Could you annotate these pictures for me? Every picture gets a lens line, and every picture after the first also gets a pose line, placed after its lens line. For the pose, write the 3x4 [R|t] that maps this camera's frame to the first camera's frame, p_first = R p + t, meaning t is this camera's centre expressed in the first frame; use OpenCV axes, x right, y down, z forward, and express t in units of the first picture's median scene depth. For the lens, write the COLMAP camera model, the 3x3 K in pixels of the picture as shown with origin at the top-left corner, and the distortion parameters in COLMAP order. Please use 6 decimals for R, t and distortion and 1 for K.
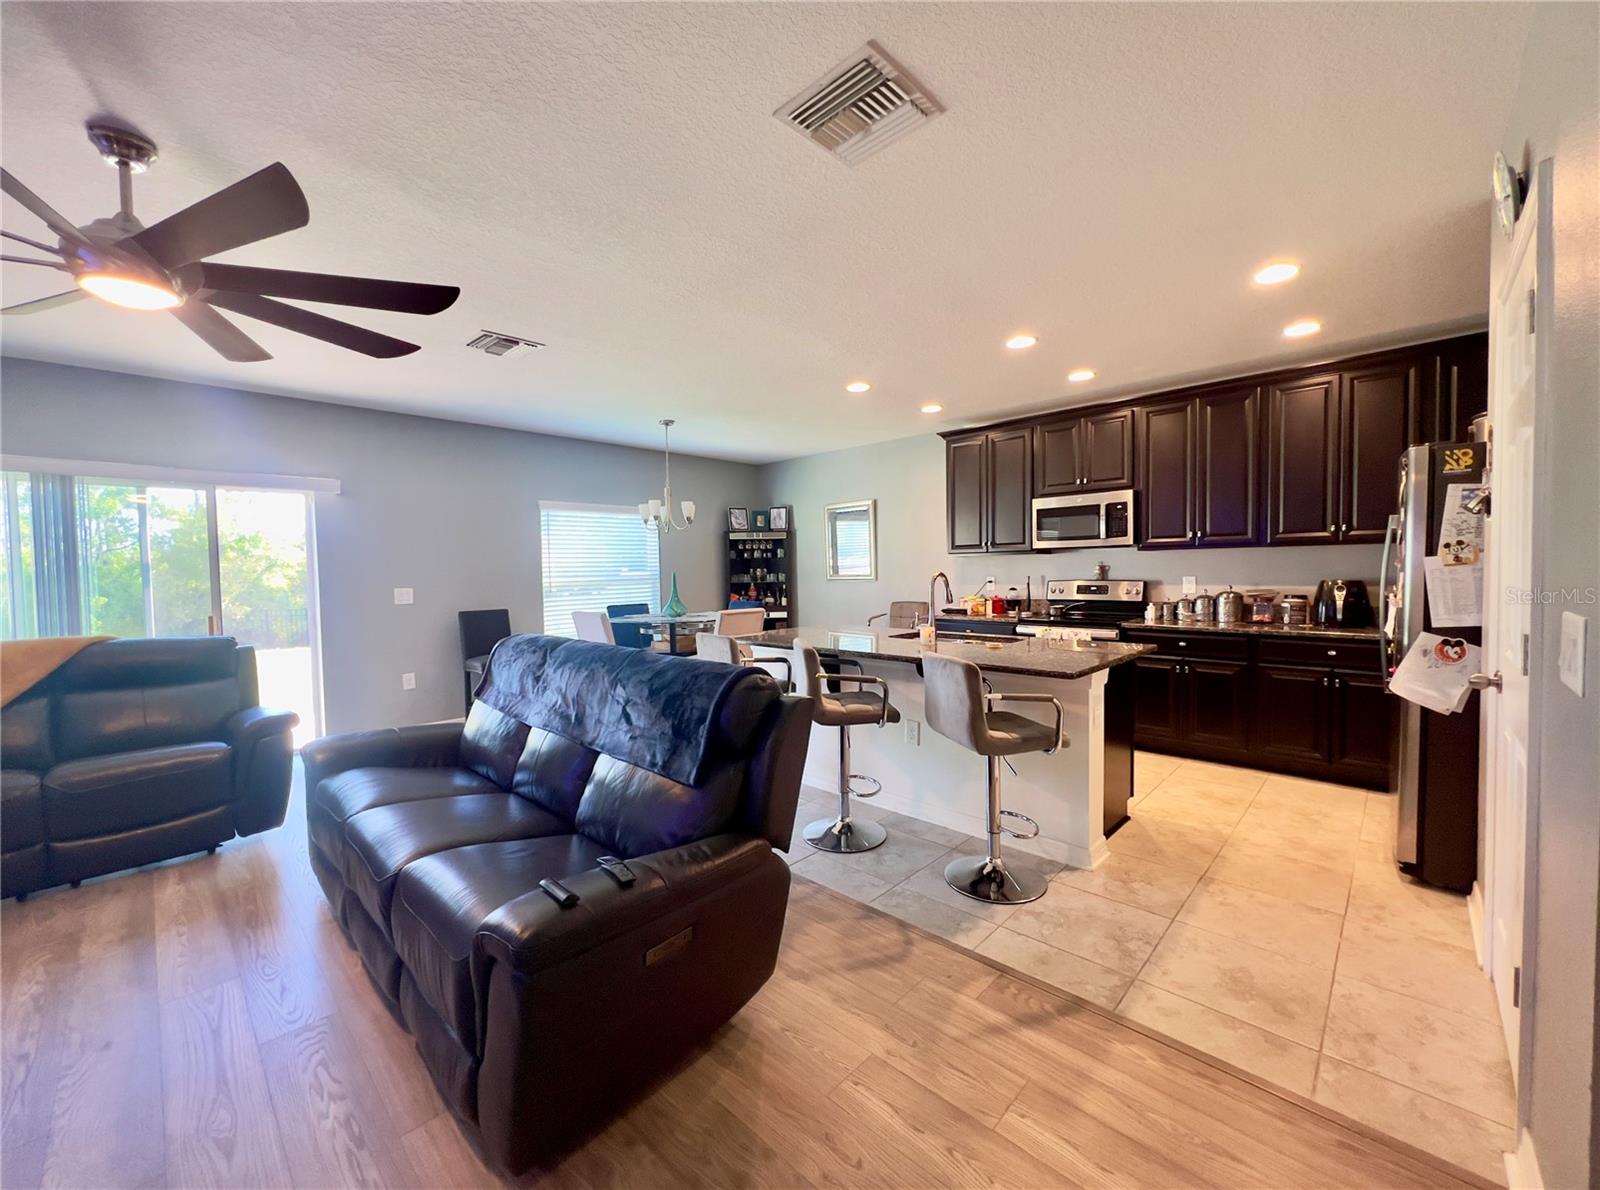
lens RADIAL K [[631.2, 0, 800.0], [0, 631.2, 595.0], [0, 0, 1]] dist [-0.000206, -0.000103]
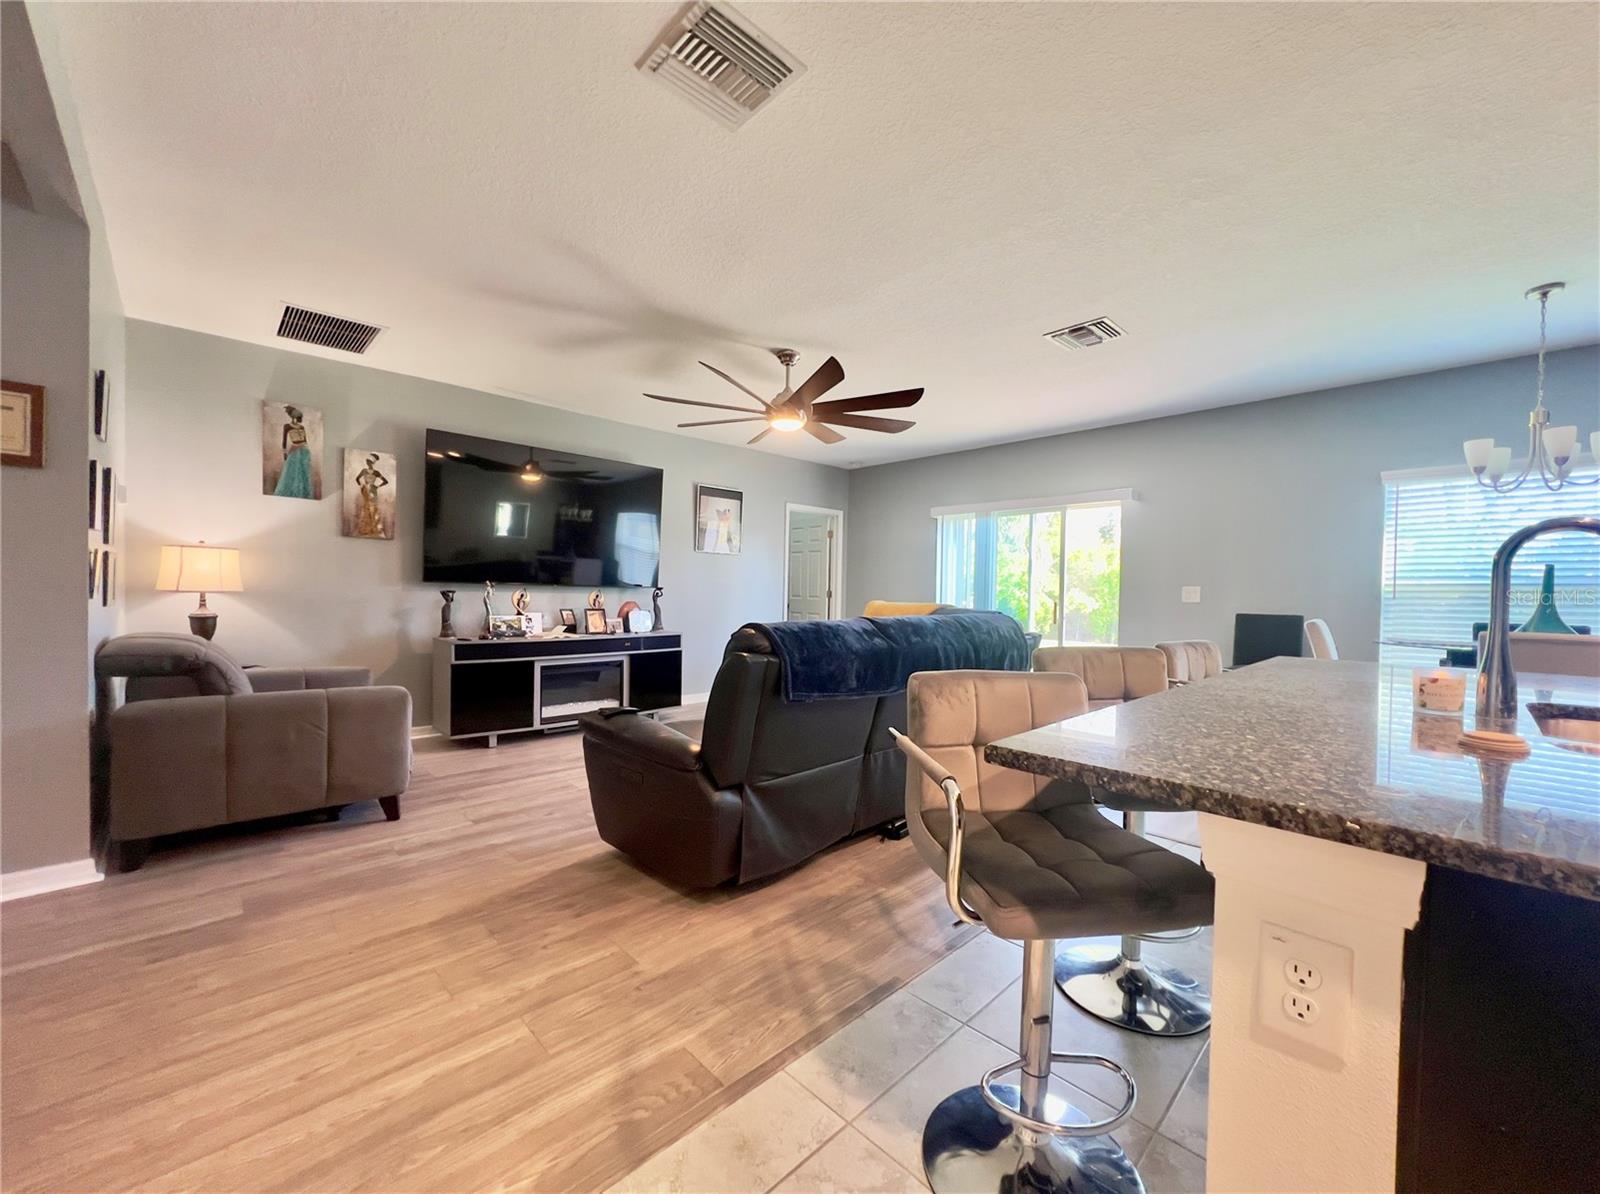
lens RADIAL K [[635.6, 0, 800.0], [0, 635.6, 597.0], [0, 0, 1]] dist [0.000040, -0.000068]
pose [[-0.035964, 0.023595, -0.999074, 0.511217], [-0.056427, 0.998078, 0.025603, 0.019595], [0.997759, 0.057296, -0.034564, 0.547918]]
